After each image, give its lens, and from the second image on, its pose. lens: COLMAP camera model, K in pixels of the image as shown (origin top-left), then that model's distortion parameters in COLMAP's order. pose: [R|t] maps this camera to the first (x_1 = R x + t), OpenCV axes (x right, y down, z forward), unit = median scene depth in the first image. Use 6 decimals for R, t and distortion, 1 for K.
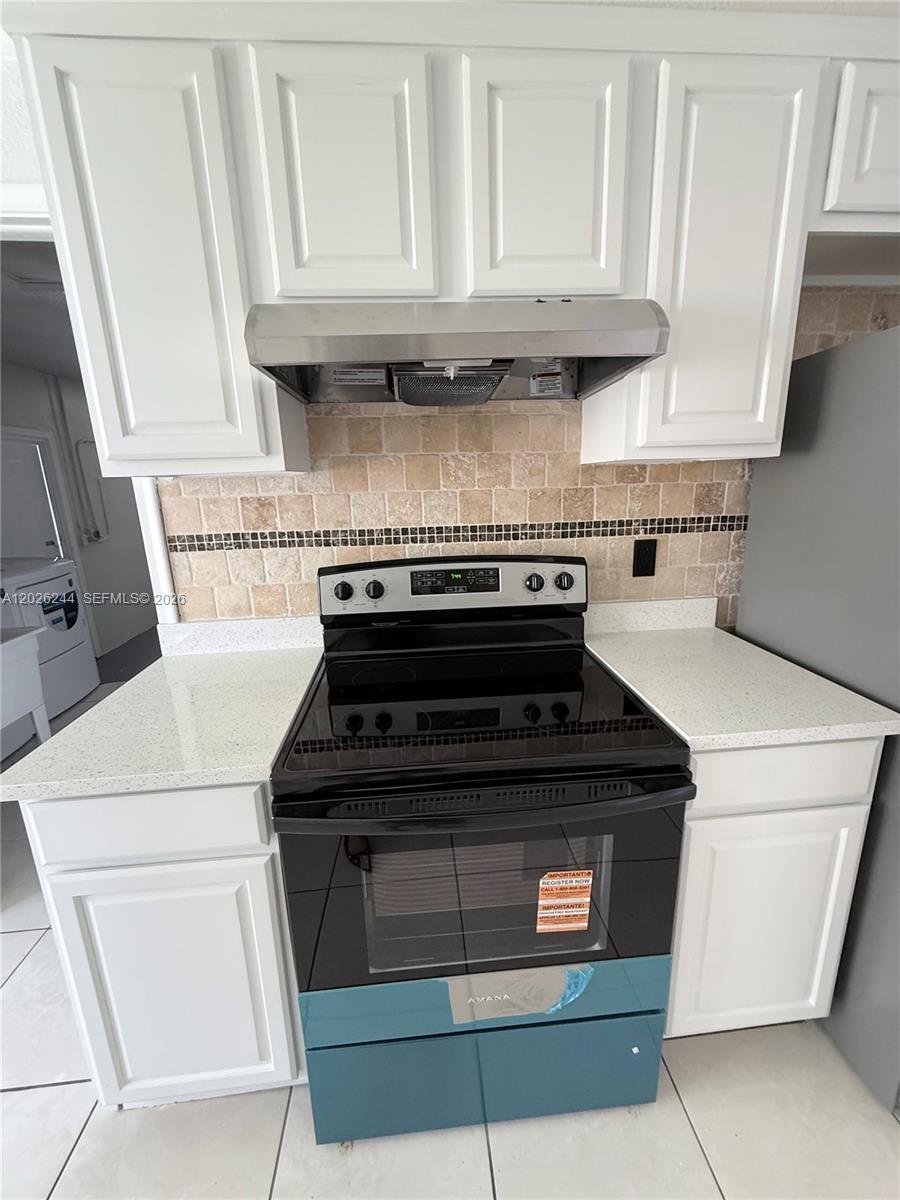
lens RADIAL K [[479.3, 0, 453.2], [0, 479.3, 595.9], [0, 0, 1]] dist [0.001389, 0.000607]
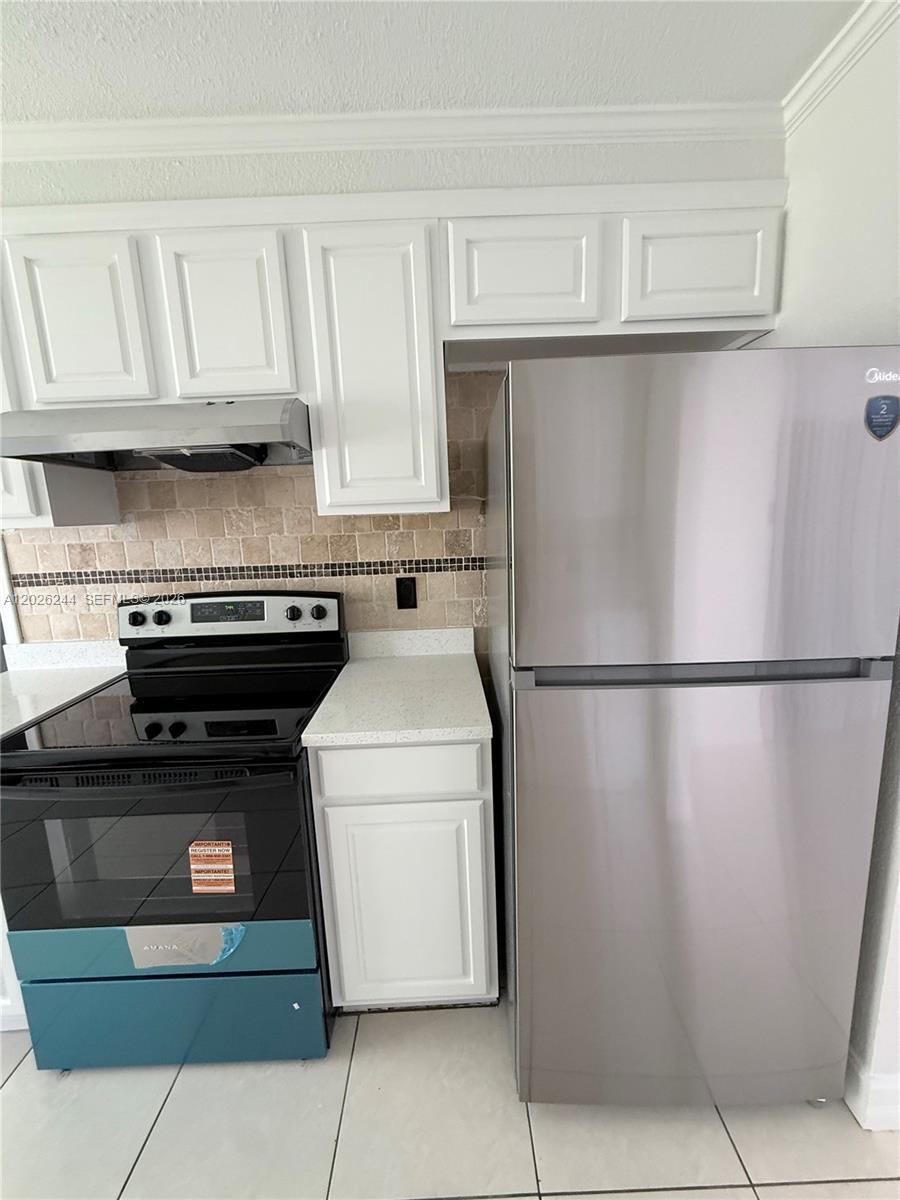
lens RADIAL K [[479.3, 0, 454.1], [0, 479.3, 596.4], [0, 0, 1]] dist [0.001389, 0.000607]
pose [[0.997386, 0.004299, -0.072132, 0.647116], [-0.009026, 0.997822, -0.065336, 0.004945], [0.071694, 0.065817, 0.995253, -0.170022]]
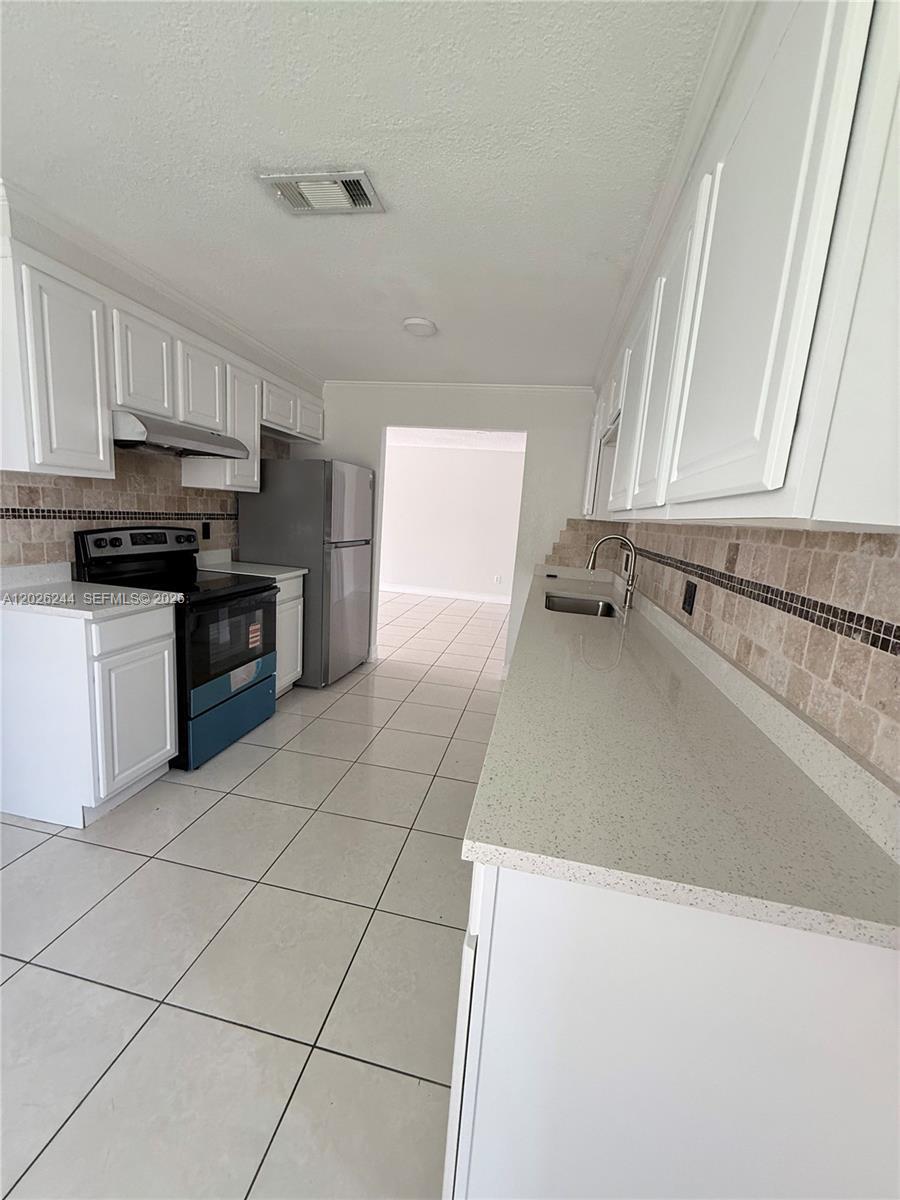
lens RADIAL K [[479.3, 0, 447.8], [0, 479.3, 593.8], [0, 0, 1]] dist [0.001389, 0.000607]
pose [[0.283375, -0.110931, 0.952572, -1.541355], [0.154646, 0.985574, 0.068769, 0.245940], [-0.946458, 0.127824, 0.296442, -0.731305]]
